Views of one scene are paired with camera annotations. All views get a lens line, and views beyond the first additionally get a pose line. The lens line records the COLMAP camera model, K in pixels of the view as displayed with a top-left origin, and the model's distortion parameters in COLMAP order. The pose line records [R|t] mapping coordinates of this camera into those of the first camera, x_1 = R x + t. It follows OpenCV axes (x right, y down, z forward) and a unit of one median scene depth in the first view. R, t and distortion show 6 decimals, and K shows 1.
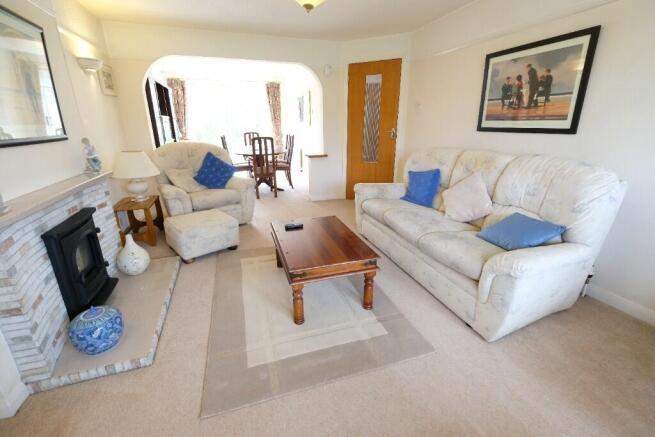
lens RADIAL K [[286.2, 0, 328.3], [0, 286.2, 214.6], [0, 0, 1]] dist [-0.000400, -0.000282]
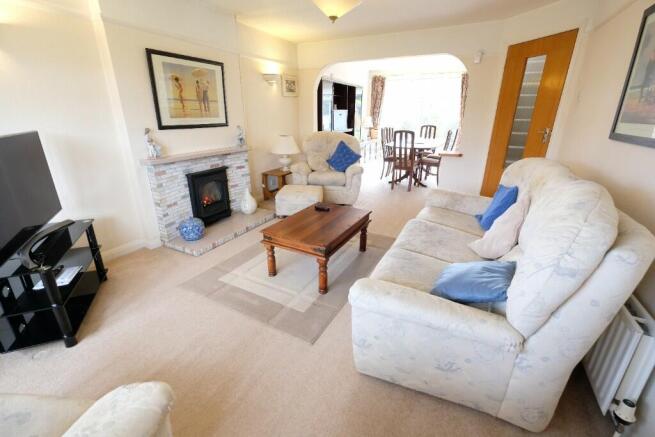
lens RADIAL K [[286.2, 0, 328.3], [0, 286.2, 214.6], [0, 0, 1]] dist [-0.000400, -0.000282]
pose [[0.685899, 0.252262, -0.682574, 0.643718], [-0.232207, 0.964828, 0.123238, -0.076763], [0.689654, 0.073970, 0.720351, 0.162939]]
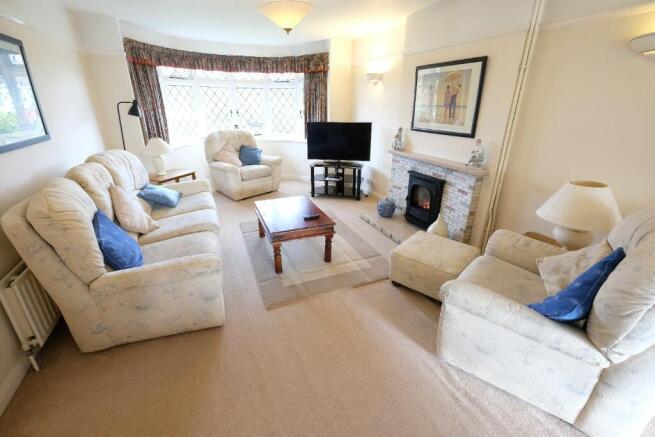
lens RADIAL K [[286.2, 0, 328.3], [0, 286.2, 214.6], [0, 0, 1]] dist [-0.000400, -0.000282]
pose [[-0.996380, 0.016018, -0.083492, -0.084896], [-0.040338, 0.775423, 0.630153, -0.626481], [0.074836, 0.631239, -0.771969, 1.728864]]
